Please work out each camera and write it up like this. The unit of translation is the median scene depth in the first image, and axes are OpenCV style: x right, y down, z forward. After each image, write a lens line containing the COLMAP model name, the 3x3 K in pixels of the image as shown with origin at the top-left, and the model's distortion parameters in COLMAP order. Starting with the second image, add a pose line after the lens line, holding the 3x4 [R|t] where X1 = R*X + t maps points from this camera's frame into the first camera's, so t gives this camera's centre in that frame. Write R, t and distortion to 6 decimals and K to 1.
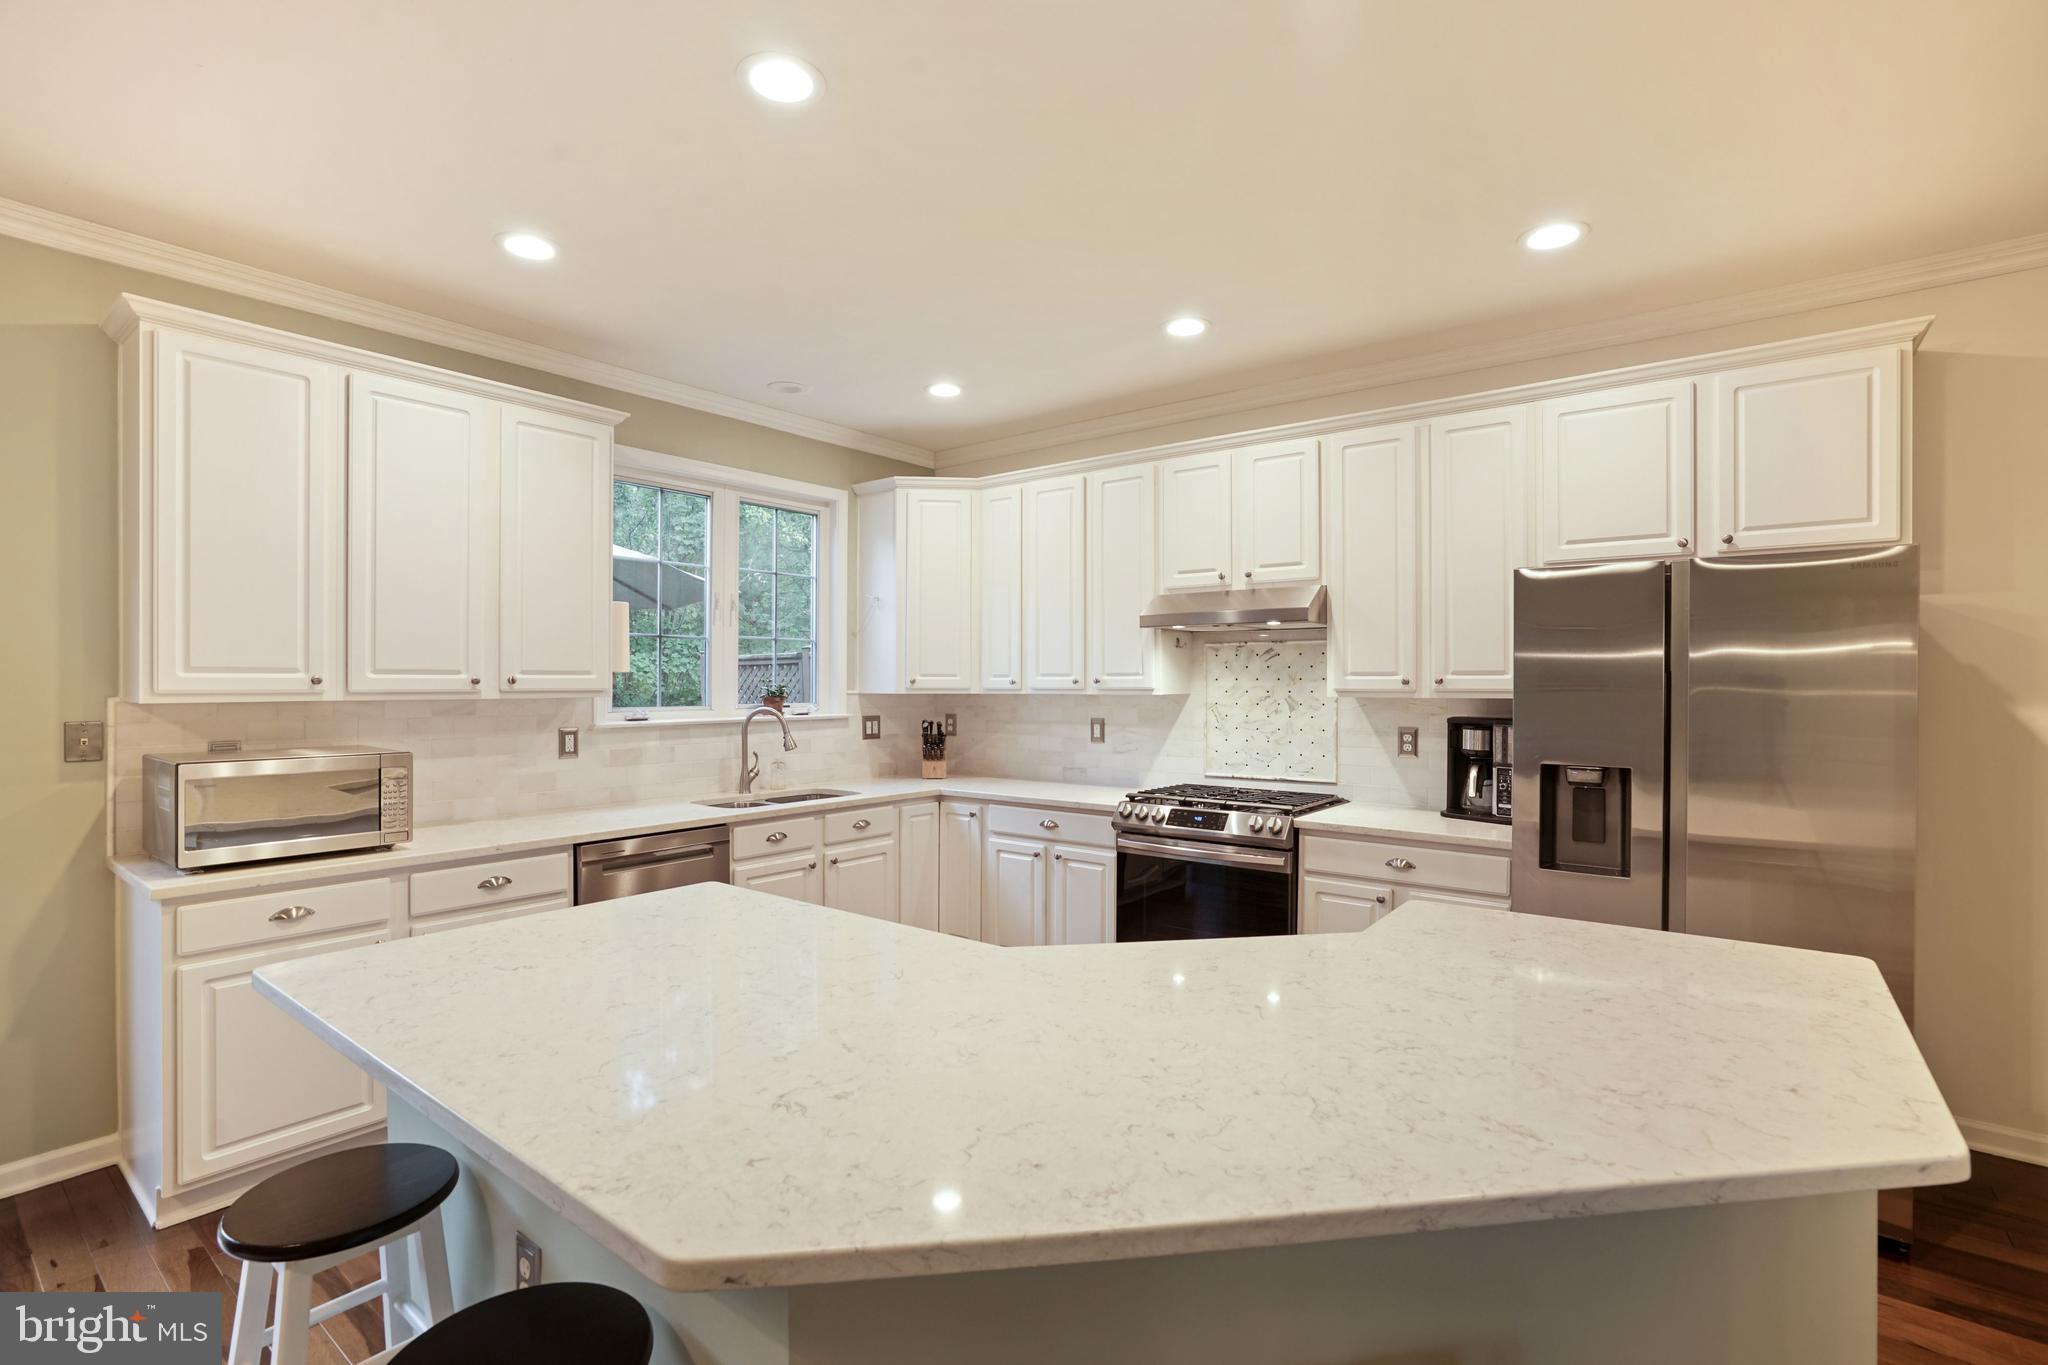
lens RADIAL K [[944.4, 0, 1024.0], [0, 944.4, 682.5], [0, 0, 1]] dist [-0.037721, 0.017421]
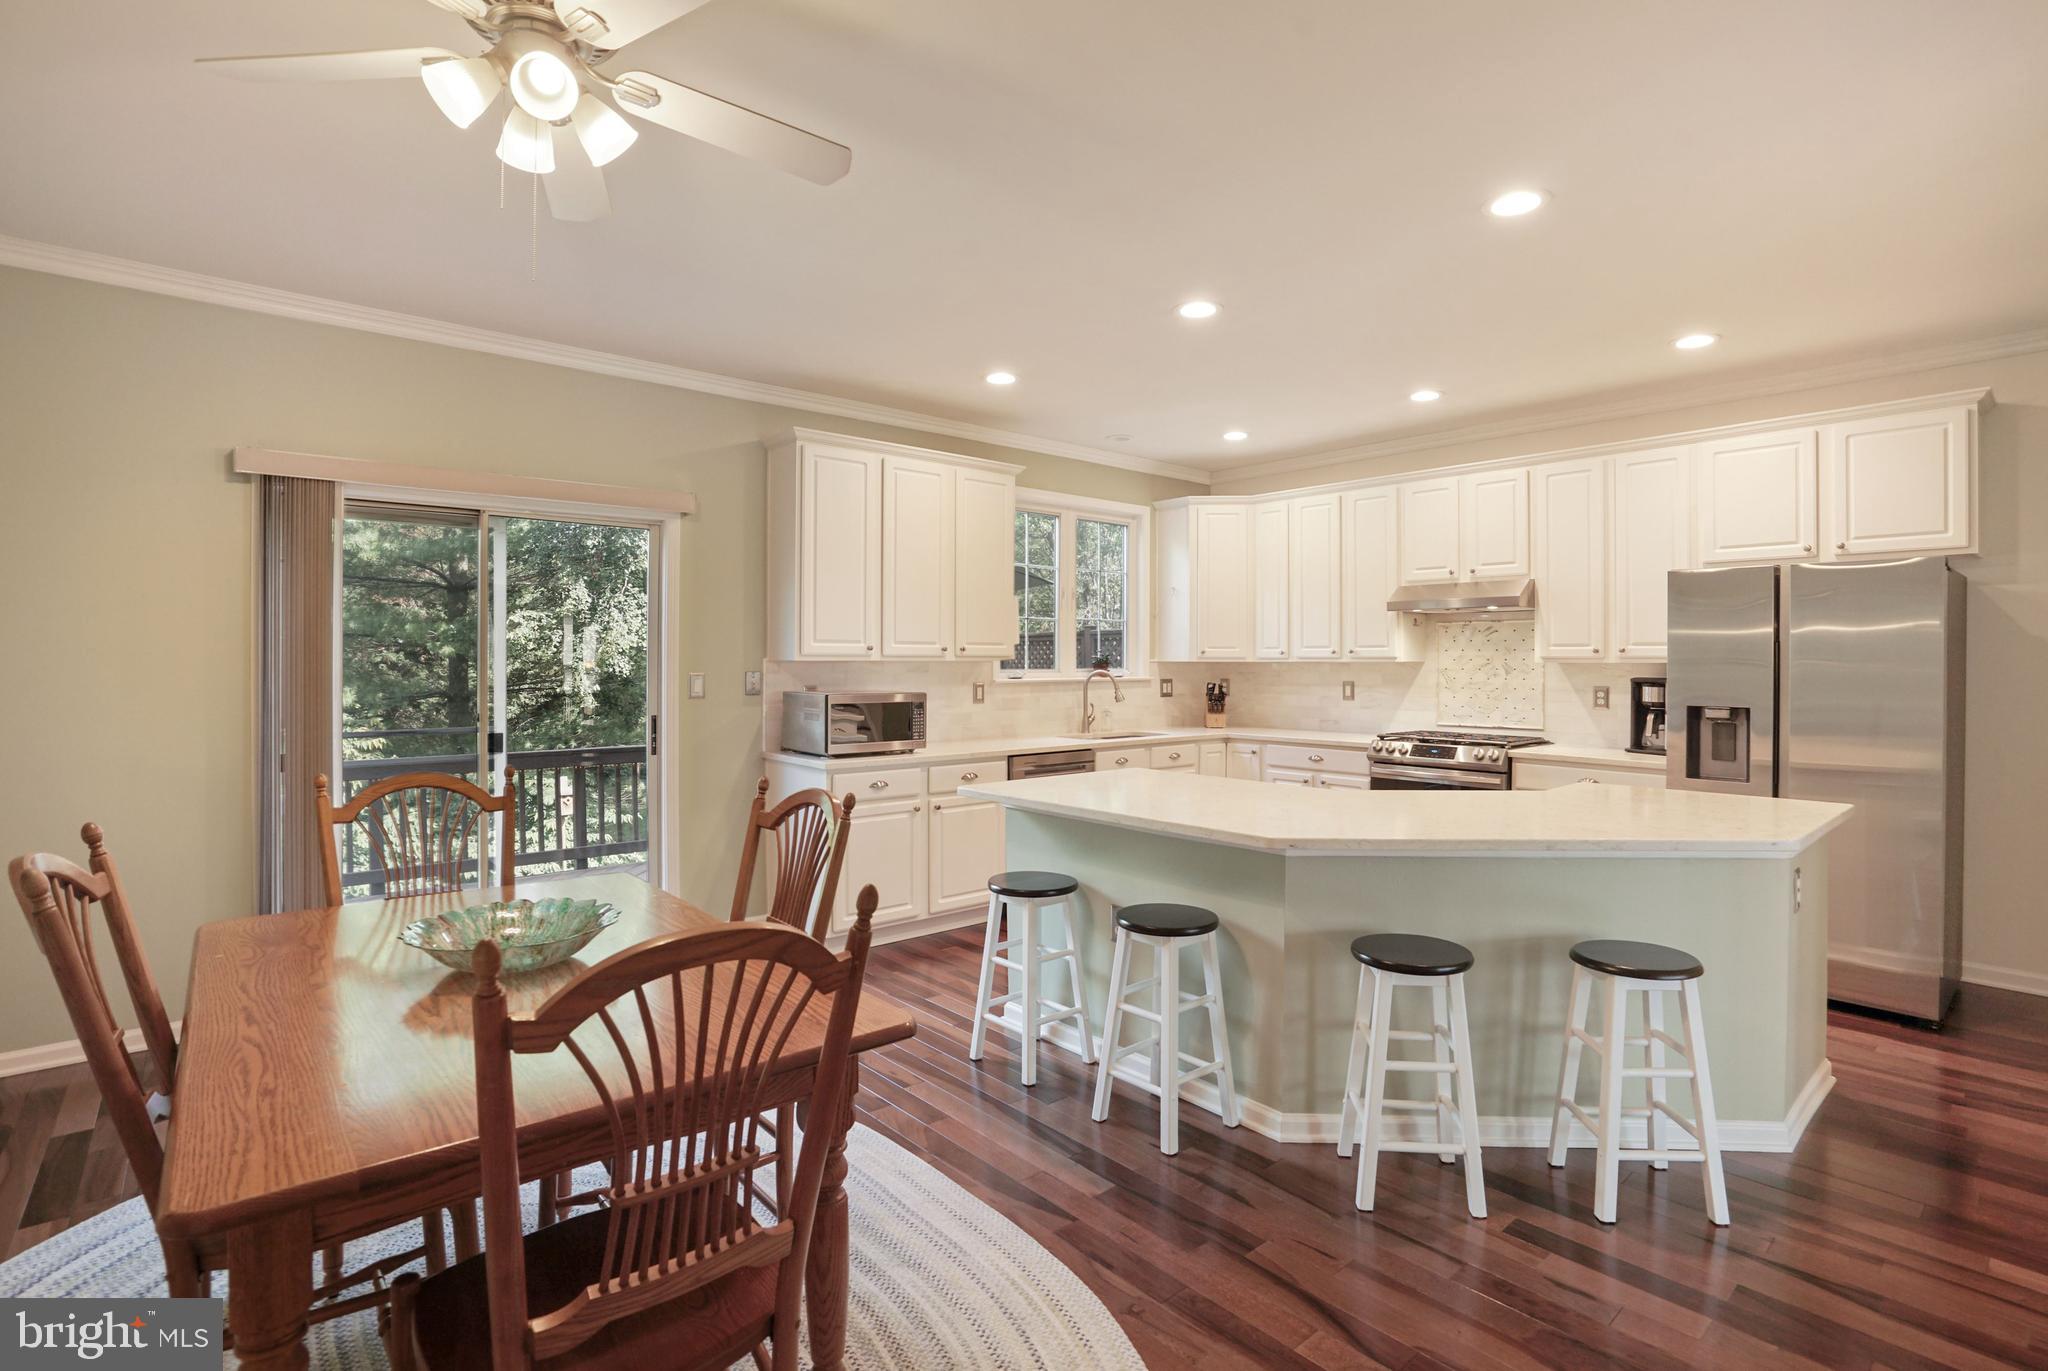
lens RADIAL K [[971.0, 0, 1061.0], [0, 971.0, 648.0], [0, 0, 1]] dist [-0.017899, 0.000451]
pose [[0.986225, 0.000564, -0.165408, -0.102604], [-0.002795, 0.999908, -0.013257, 0.013251], [0.165385, 0.013537, 0.986136, -0.417706]]
